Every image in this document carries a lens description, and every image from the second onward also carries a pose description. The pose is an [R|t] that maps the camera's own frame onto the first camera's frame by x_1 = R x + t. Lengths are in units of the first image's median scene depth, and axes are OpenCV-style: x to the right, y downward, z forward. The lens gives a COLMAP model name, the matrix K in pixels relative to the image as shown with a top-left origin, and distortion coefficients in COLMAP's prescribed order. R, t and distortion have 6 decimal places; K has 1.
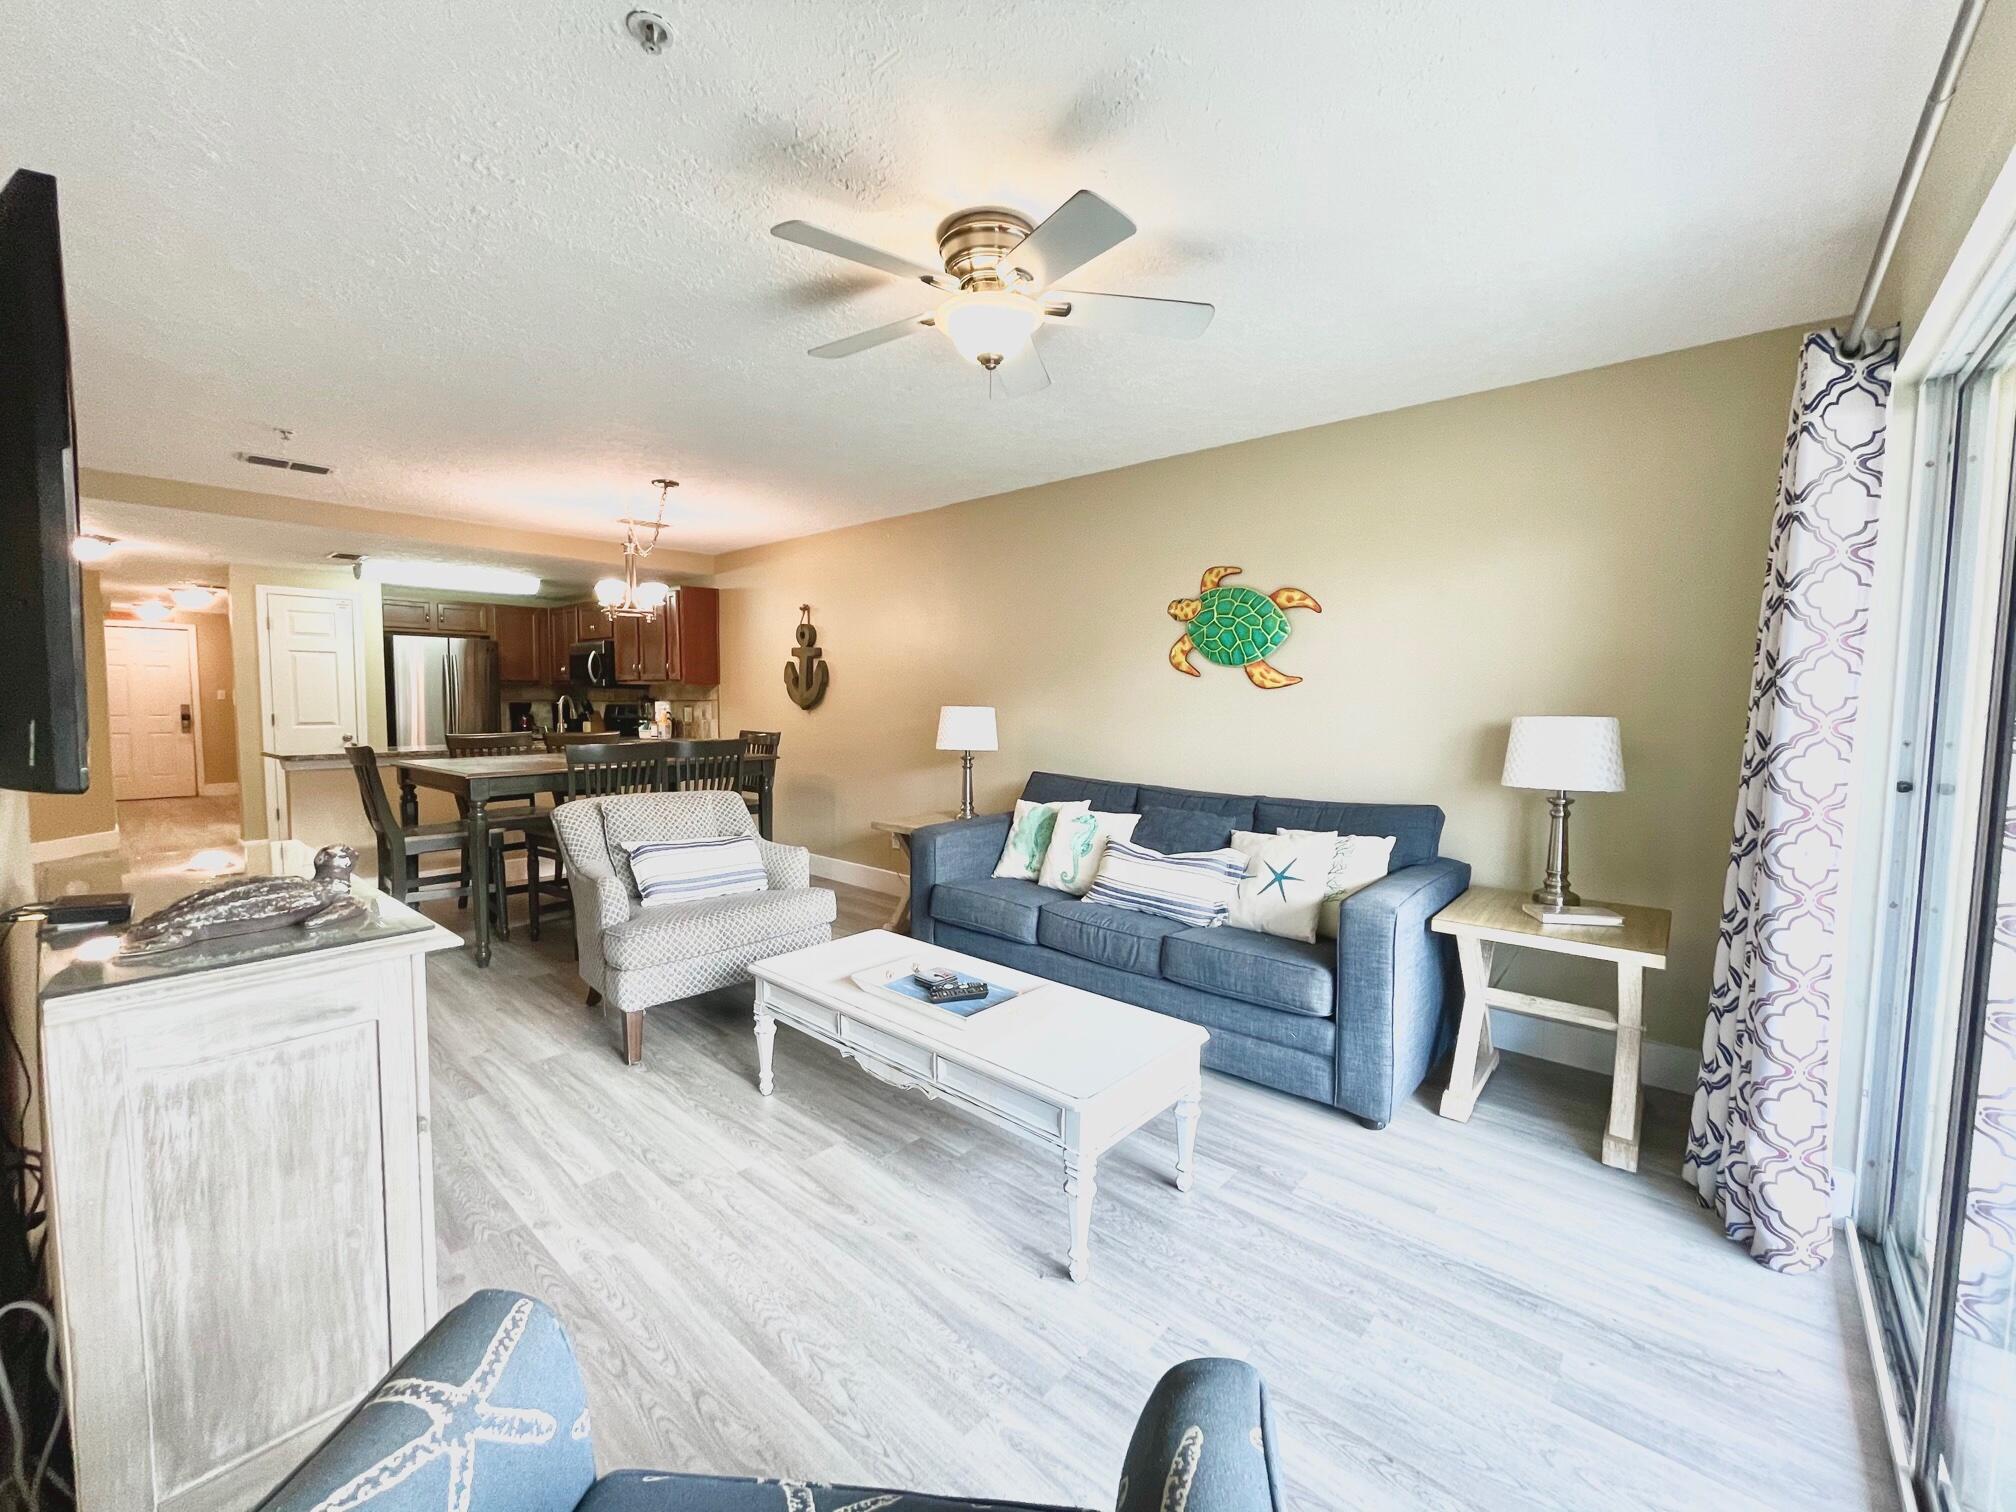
lens RADIAL K [[804.8, 0, 1003.3], [0, 804.8, 751.1], [0, 0, 1]] dist [0.001110, 0.000223]
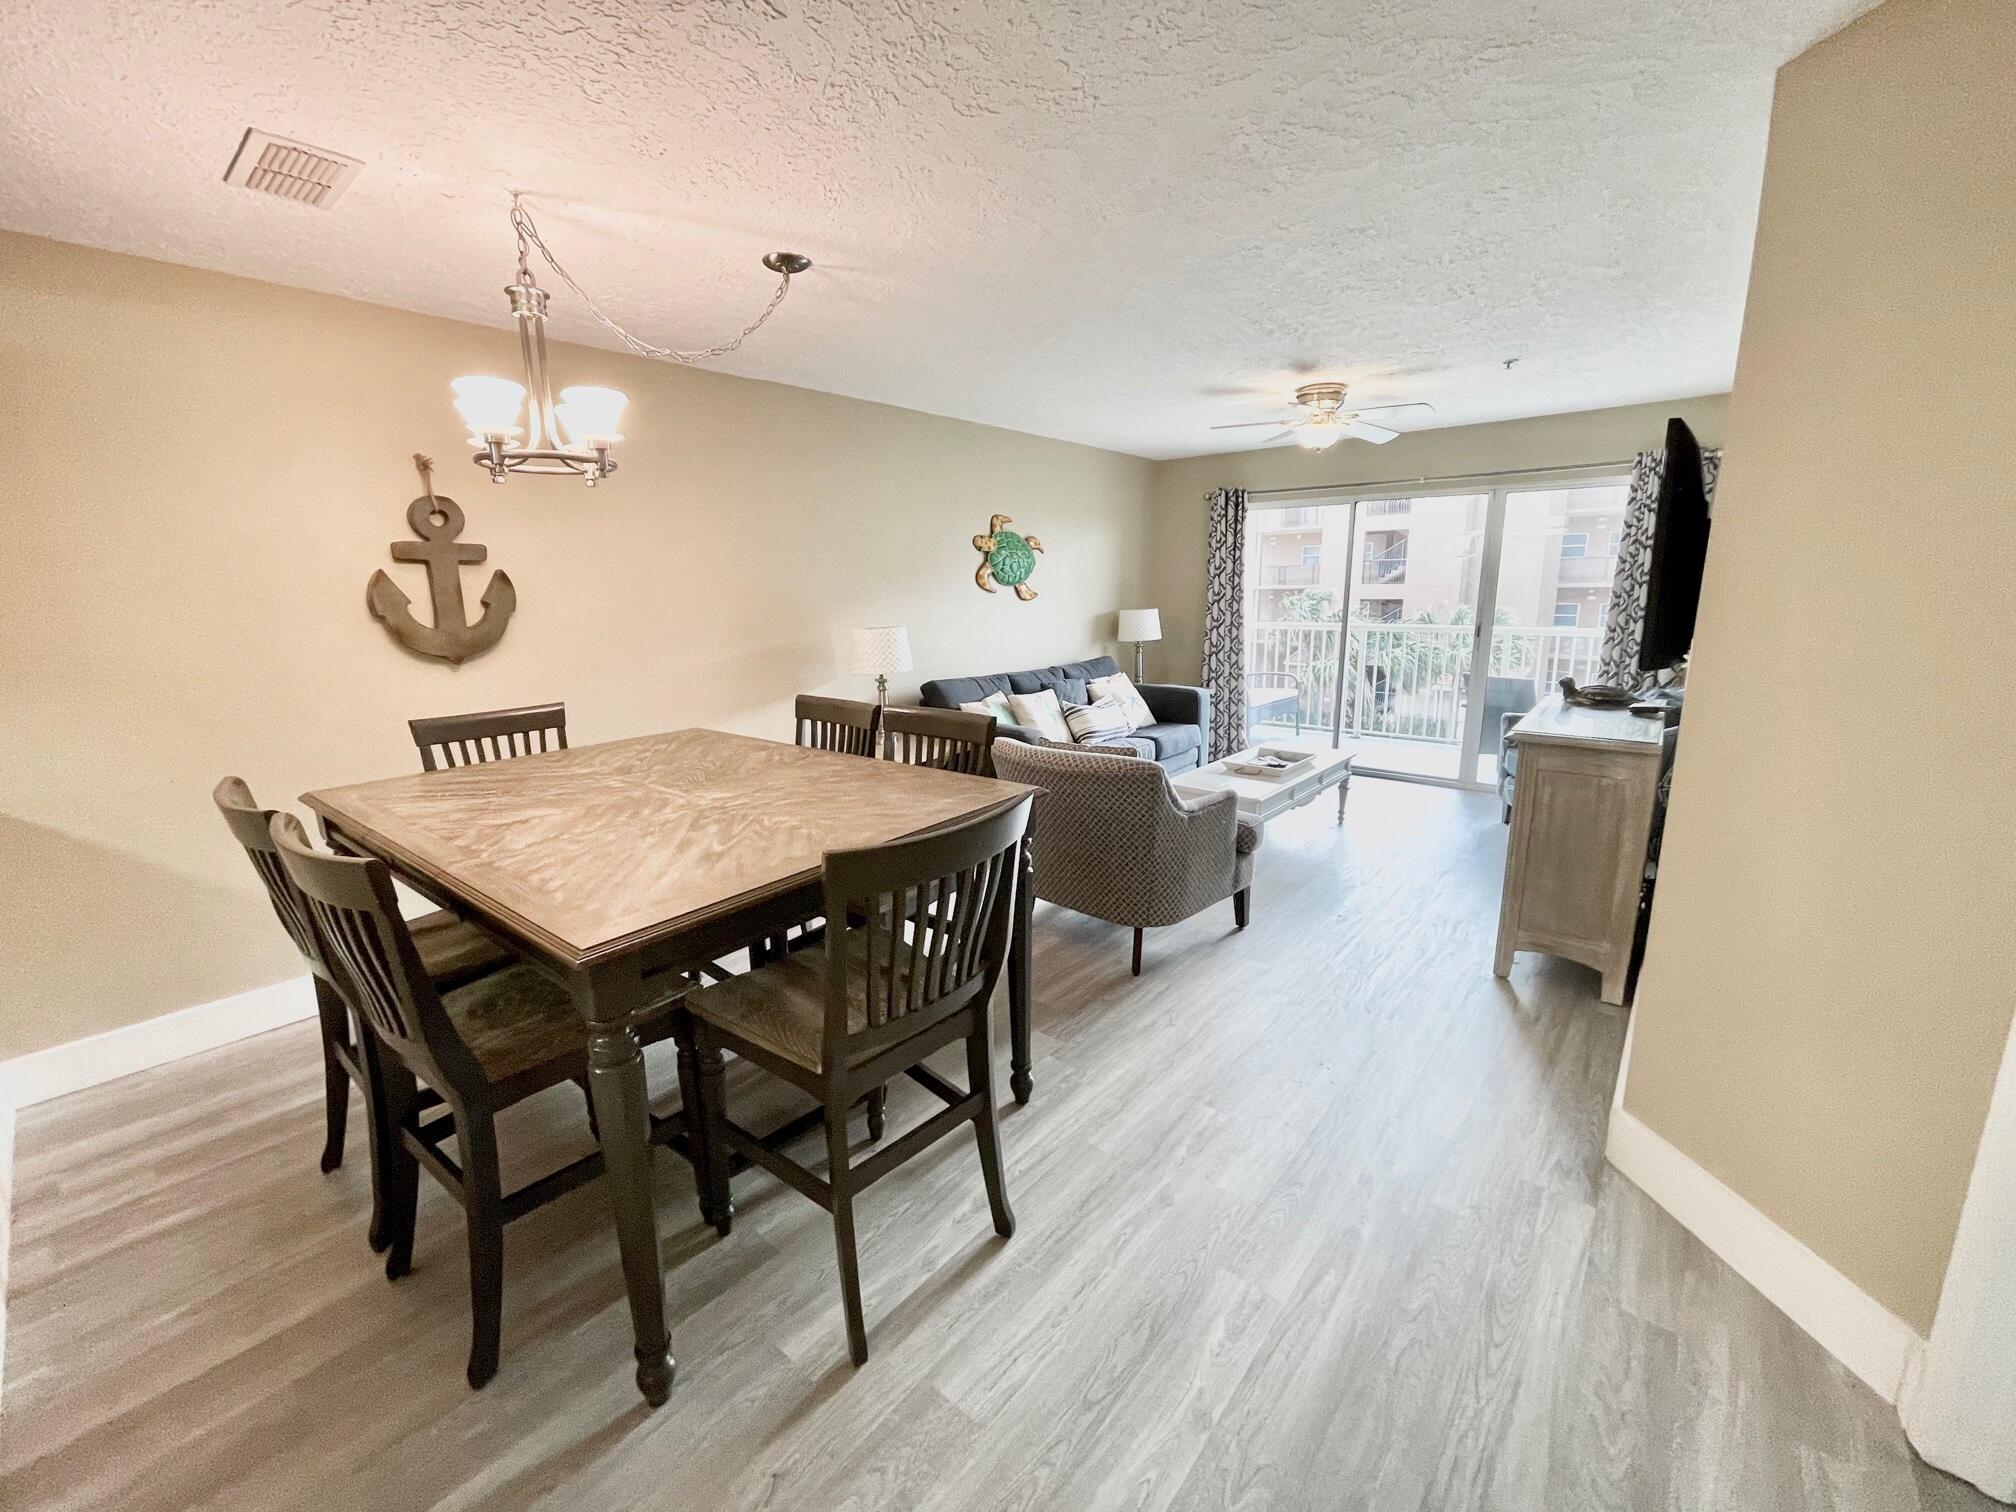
lens RADIAL K [[814.2, 0, 1004.9], [0, 814.2, 751.4], [0, 0, 1]] dist [-0.000893, 0.000320]
pose [[-0.018915, -0.207349, 0.978084, -0.710724], [0.084743, 0.974406, 0.208208, -0.069124], [-0.996223, 0.086824, -0.000859, 0.592916]]
